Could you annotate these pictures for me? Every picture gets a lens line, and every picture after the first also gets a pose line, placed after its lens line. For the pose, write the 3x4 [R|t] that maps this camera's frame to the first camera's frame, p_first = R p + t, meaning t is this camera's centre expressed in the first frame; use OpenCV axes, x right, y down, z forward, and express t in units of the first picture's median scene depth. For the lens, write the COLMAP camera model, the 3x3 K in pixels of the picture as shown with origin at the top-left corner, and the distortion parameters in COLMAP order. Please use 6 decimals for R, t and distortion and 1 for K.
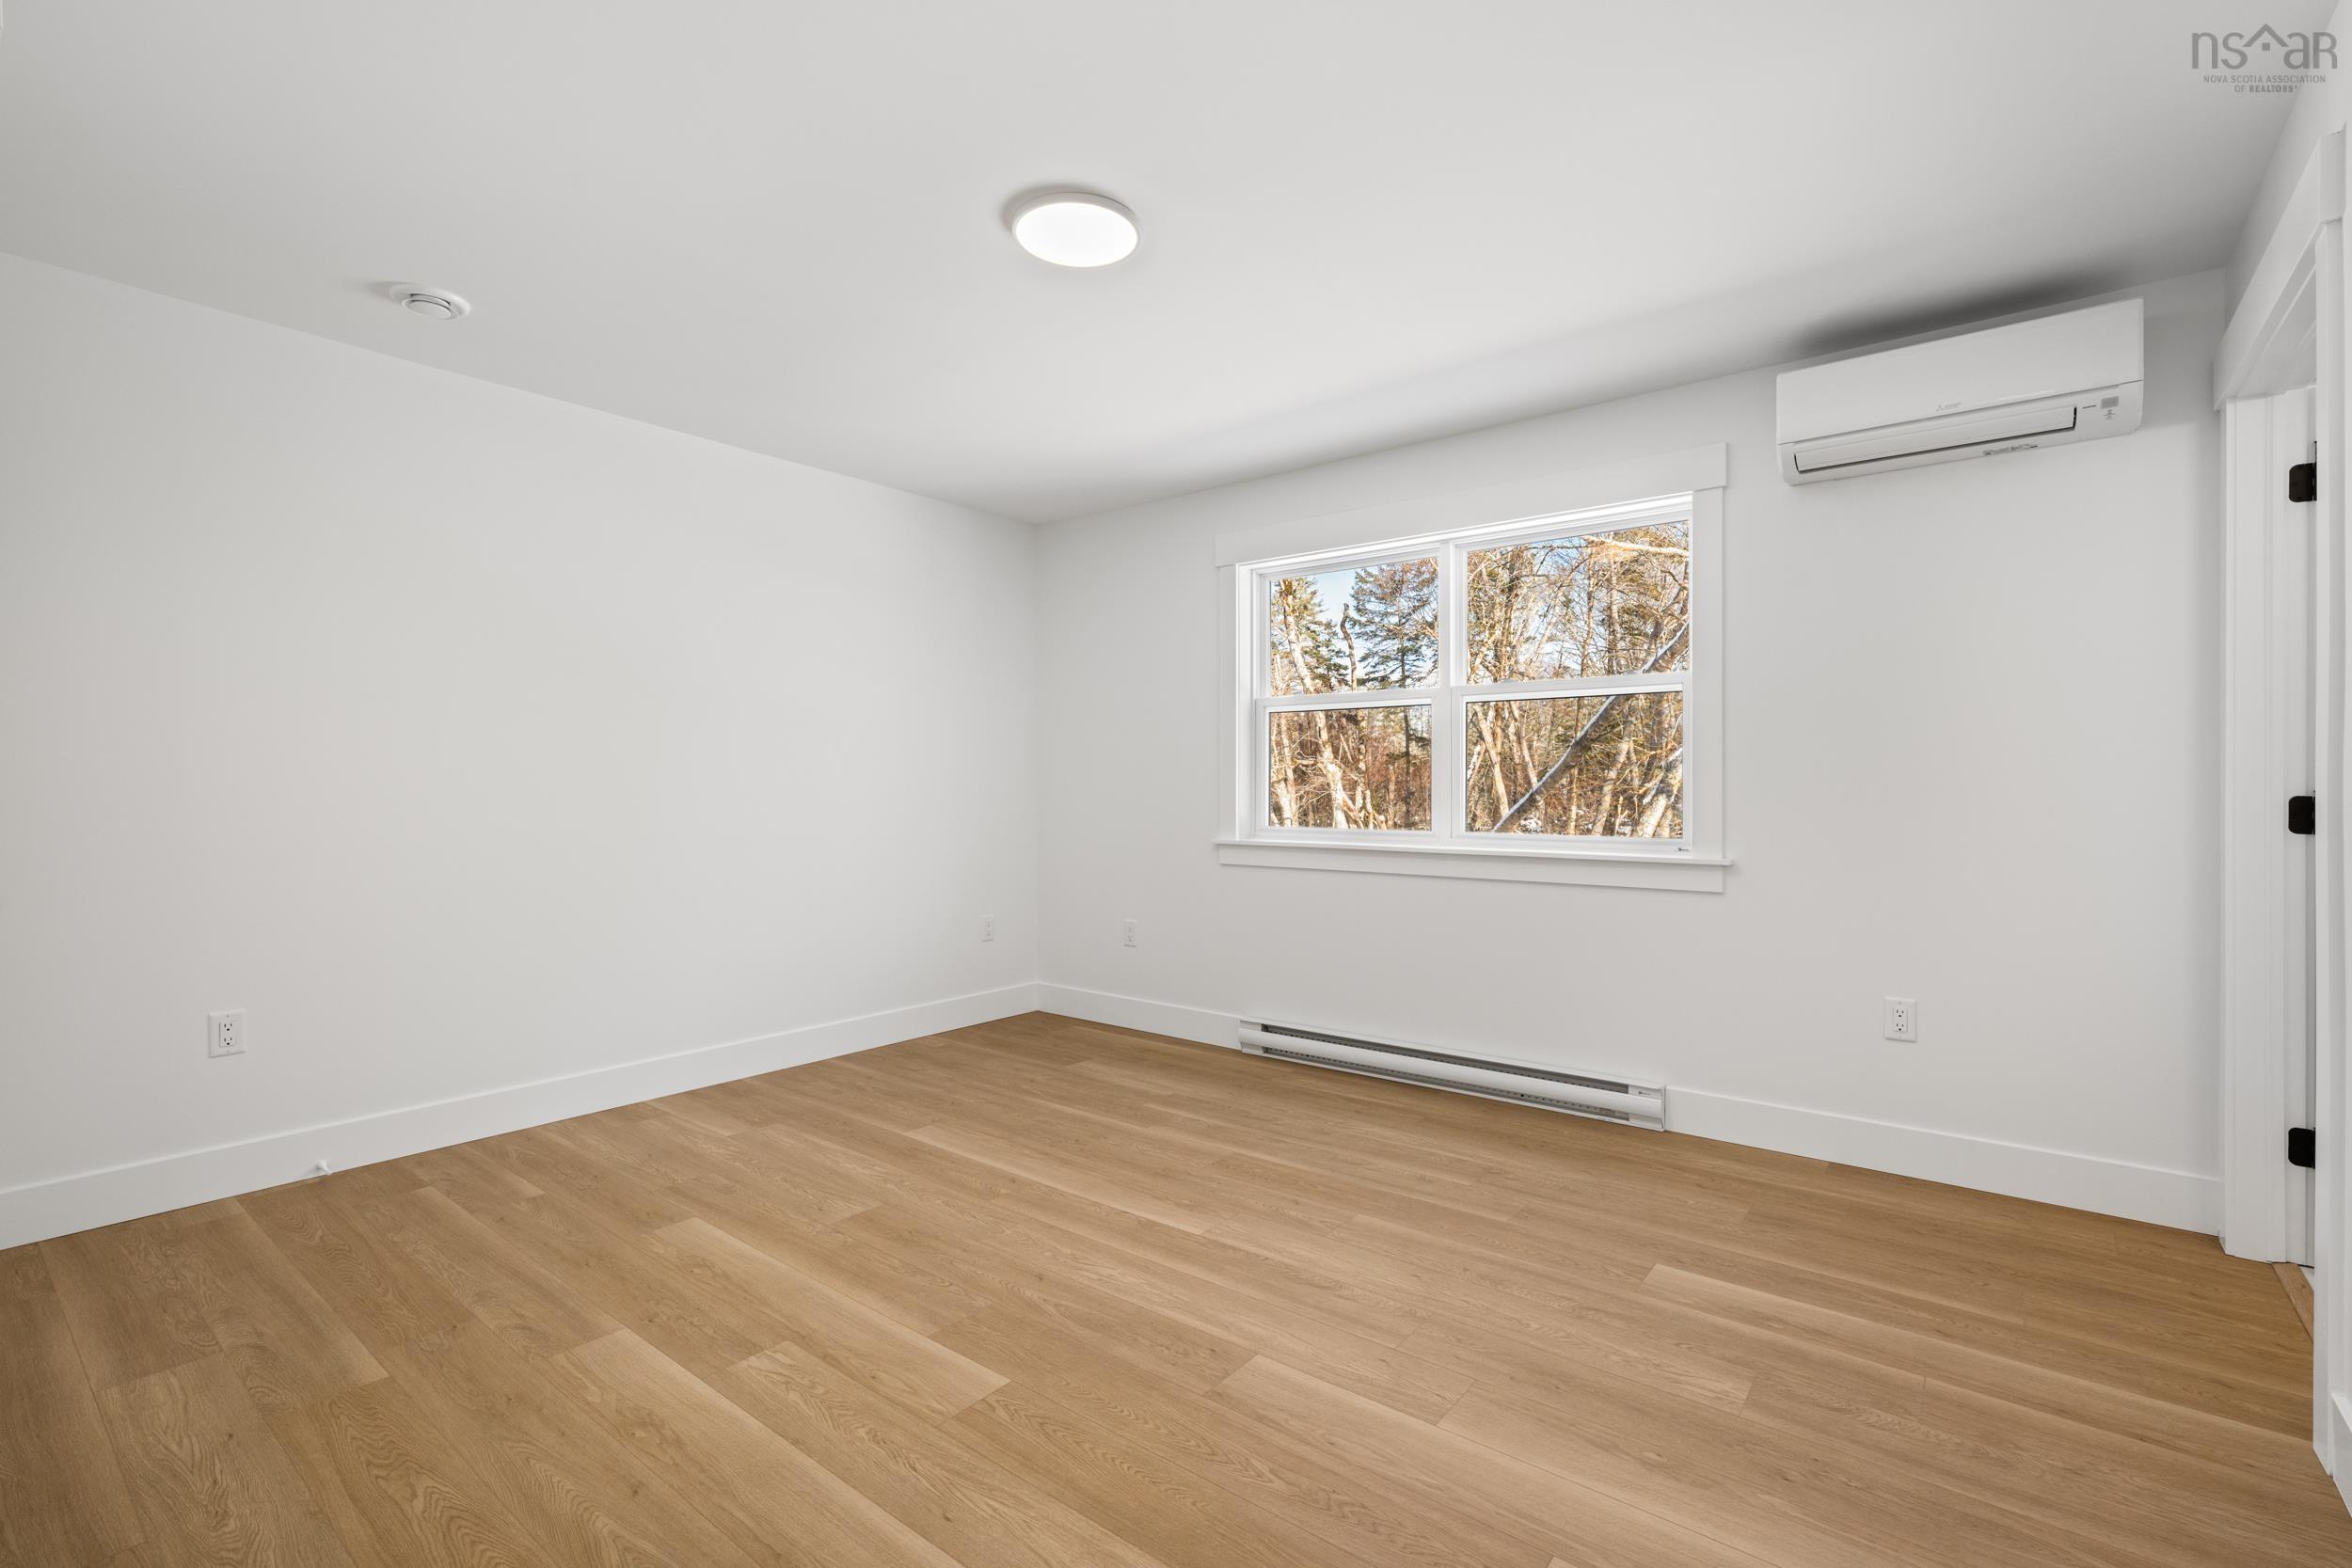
lens RADIAL K [[1046.7, 0, 1177.9], [0, 1046.7, 780.4], [0, 0, 1]] dist [0.000284, -0.000564]
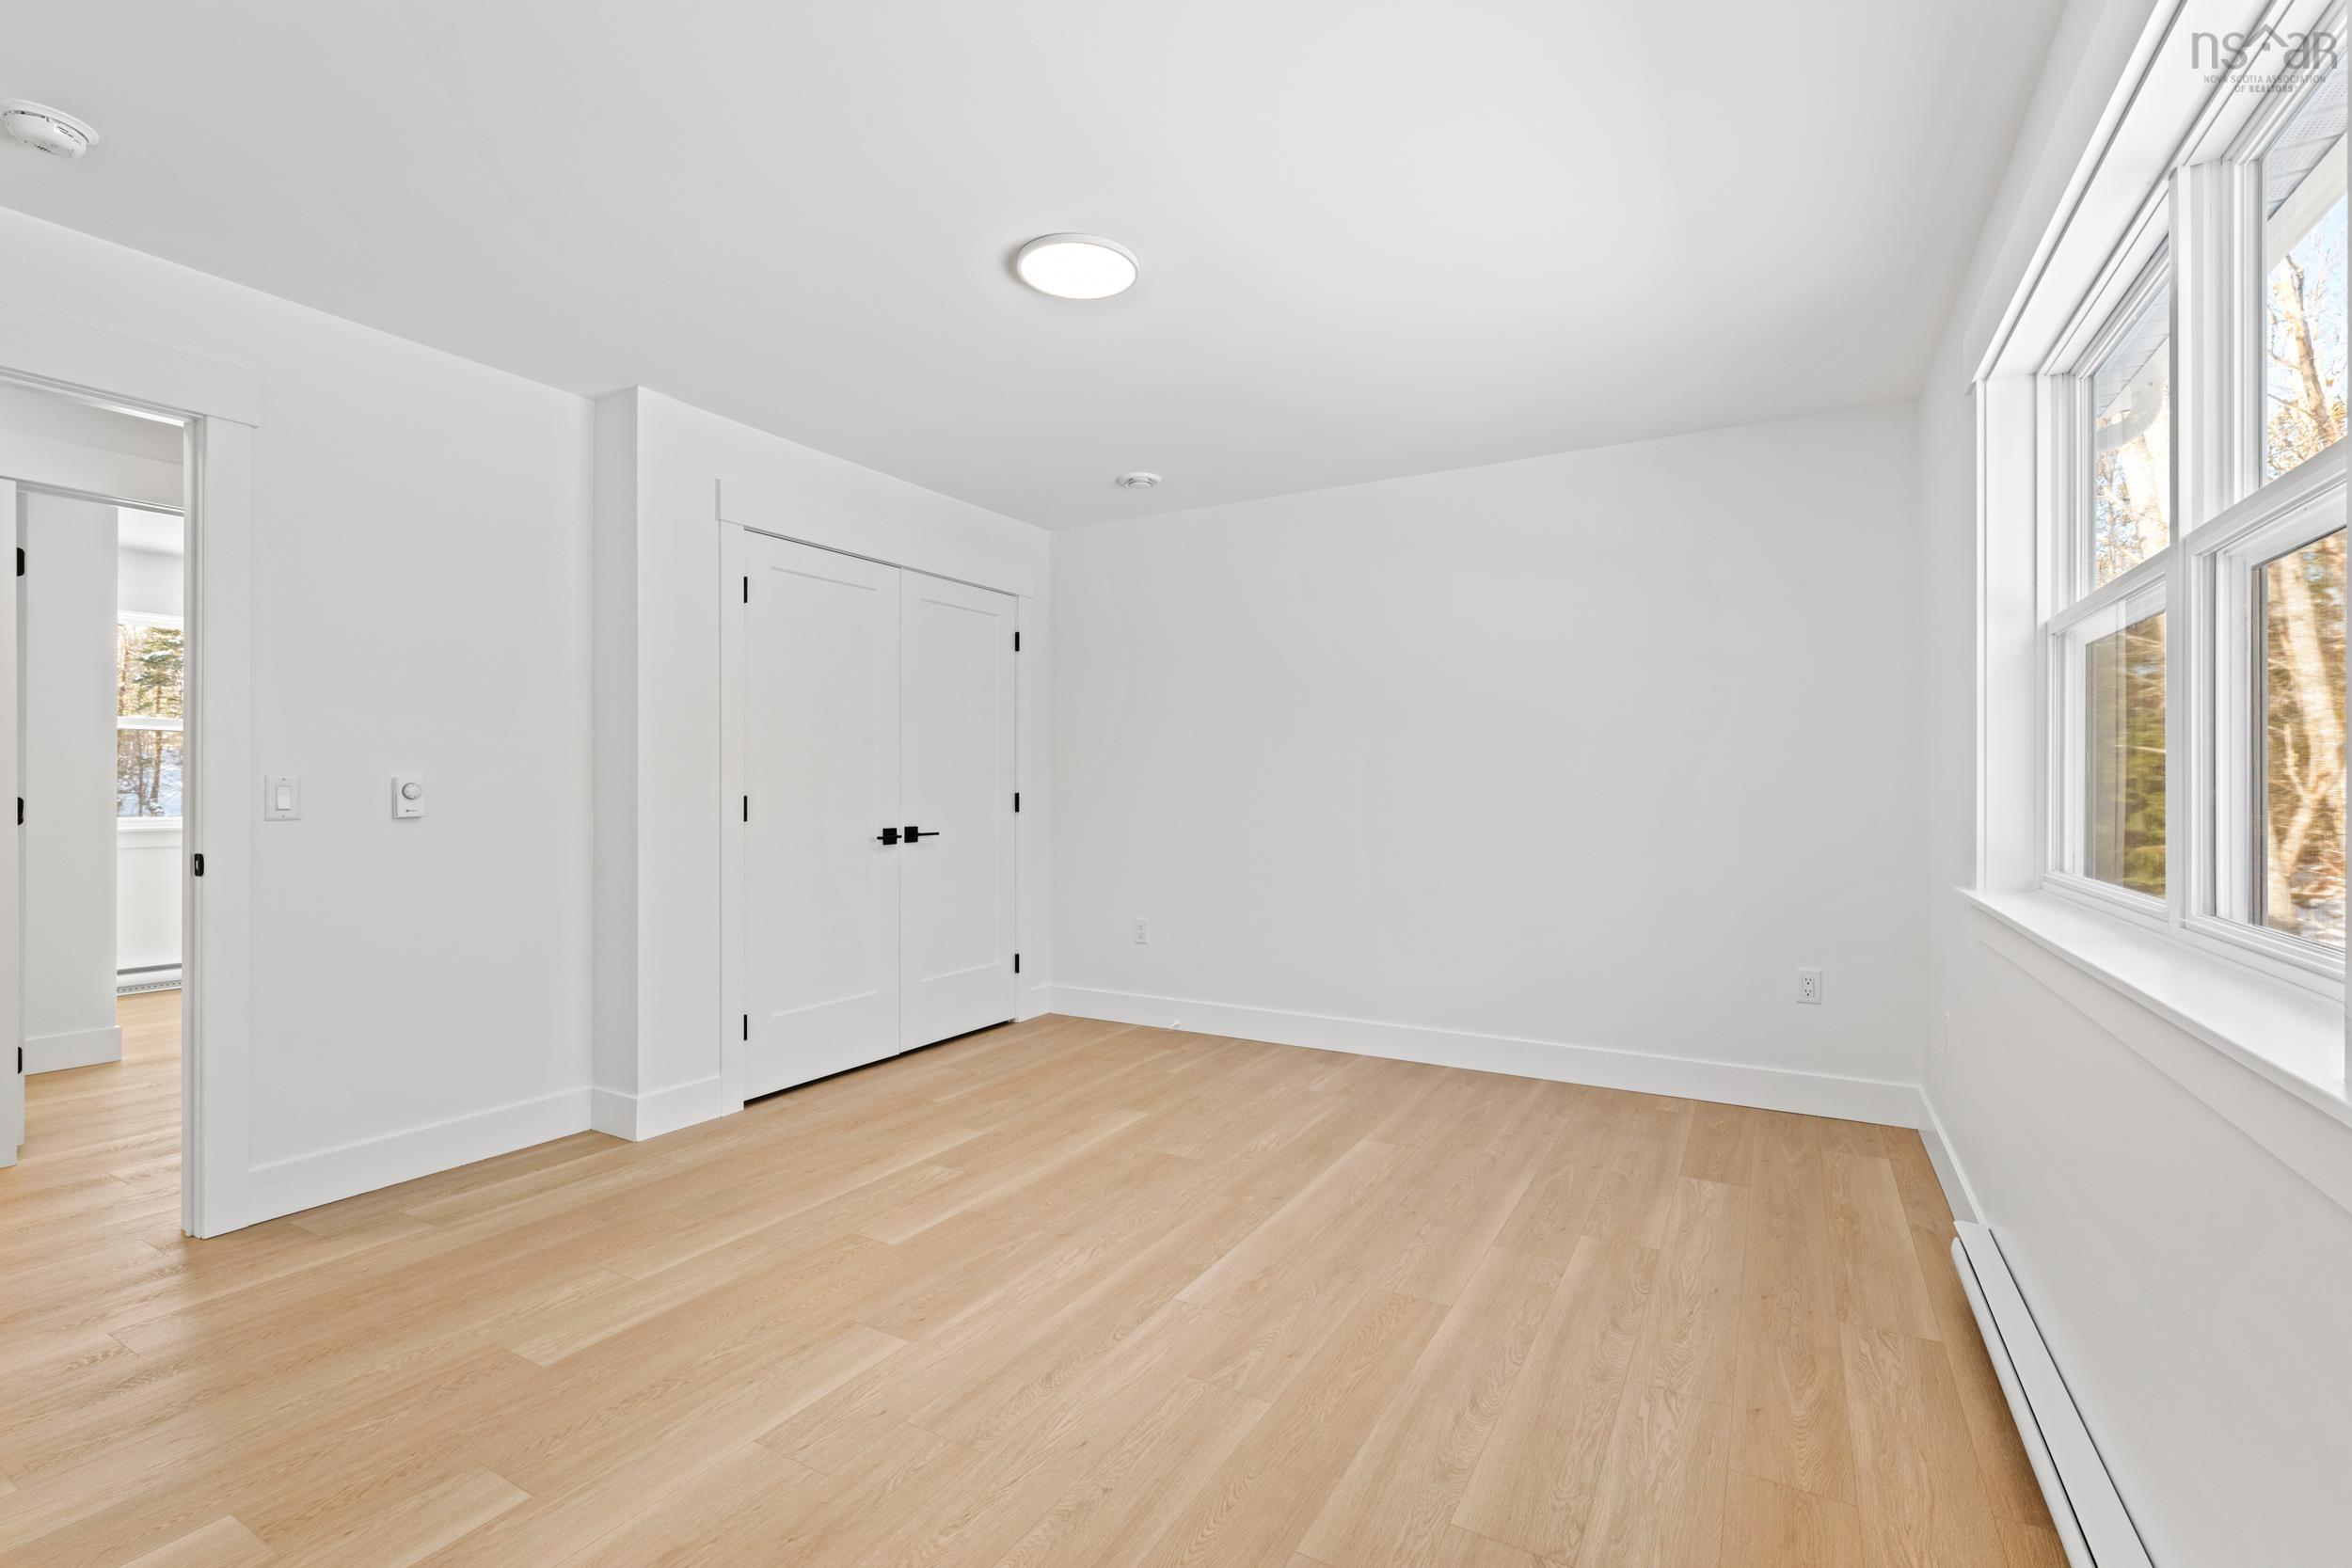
lens RADIAL K [[1046.7, 0, 1175.2], [0, 1046.7, 775.5], [0, 0, 1]] dist [0.000284, -0.000564]
pose [[0.151805, -0.011186, -0.988347, 0.817585], [0.000962, 0.999937, -0.011170, 0.005338], [0.988410, 0.000745, 0.151807, 0.795469]]
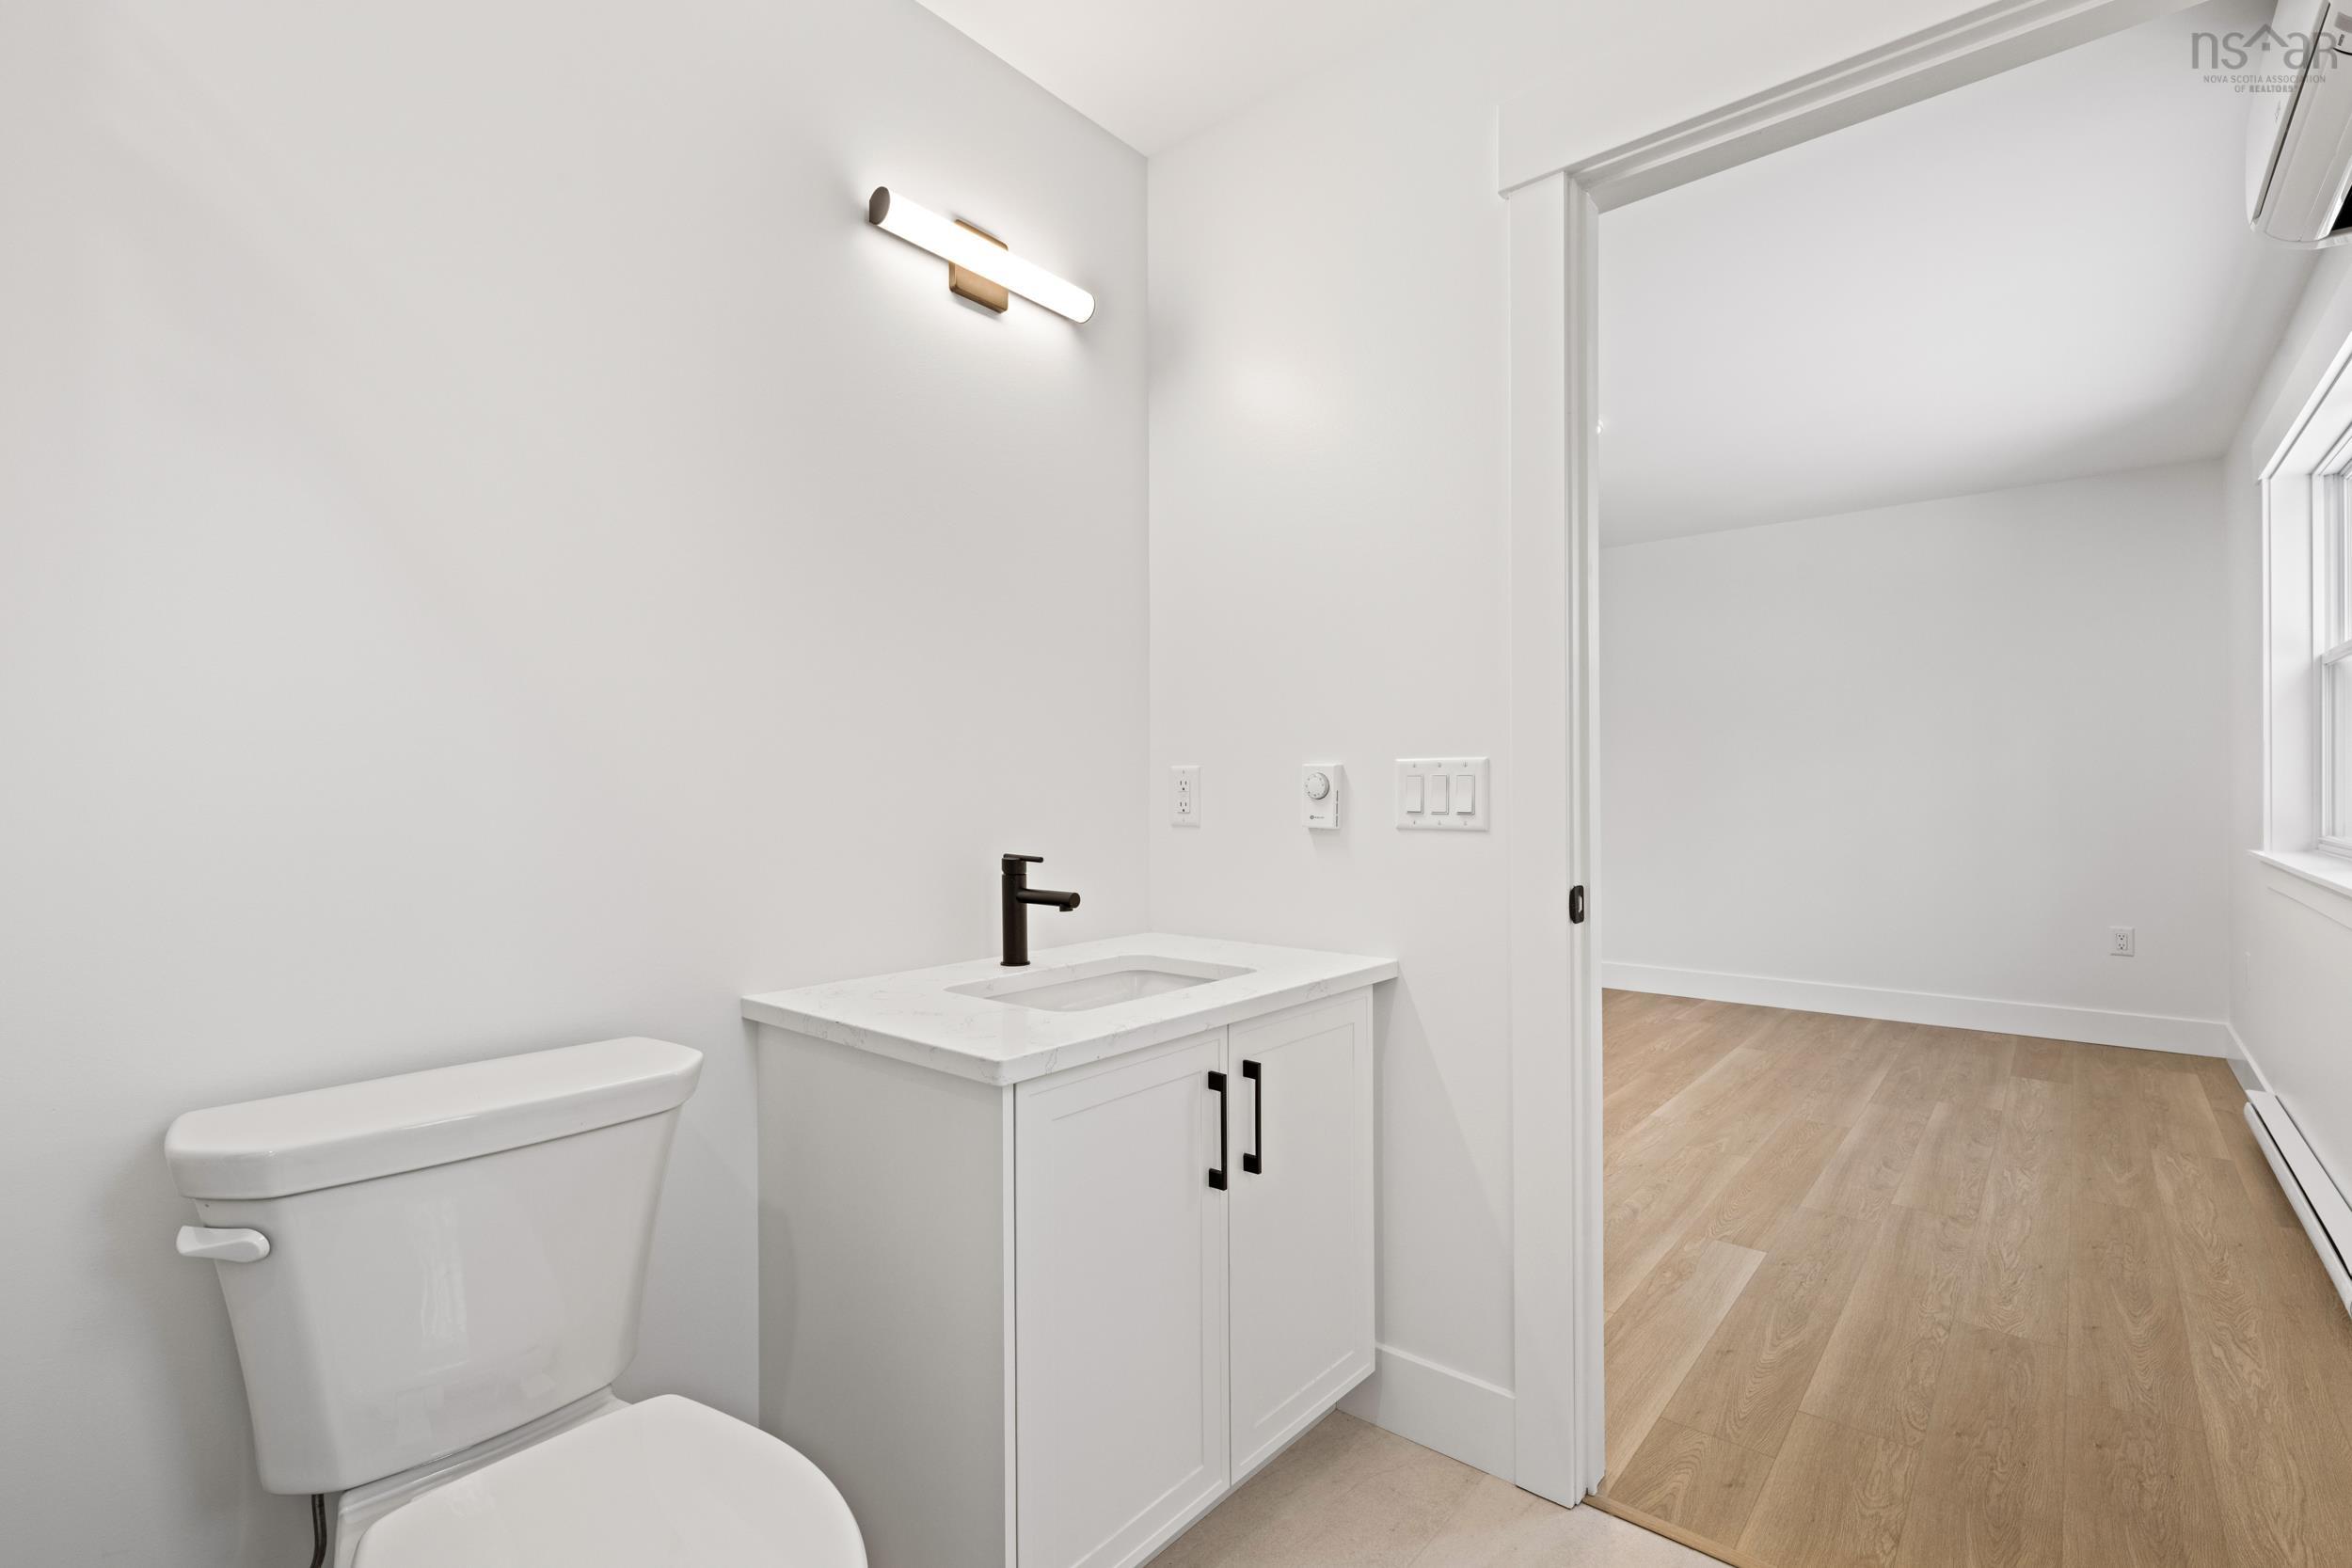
lens RADIAL K [[1046.7, 0, 1179.9], [0, 1046.7, 785.7], [0, 0, 1]] dist [0.000284, -0.000564]
pose [[-0.031523, -0.005410, -0.999488, 1.269373], [0.009717, 0.999936, -0.005719, 0.011755], [0.999456, -0.009892, -0.031468, 0.405859]]
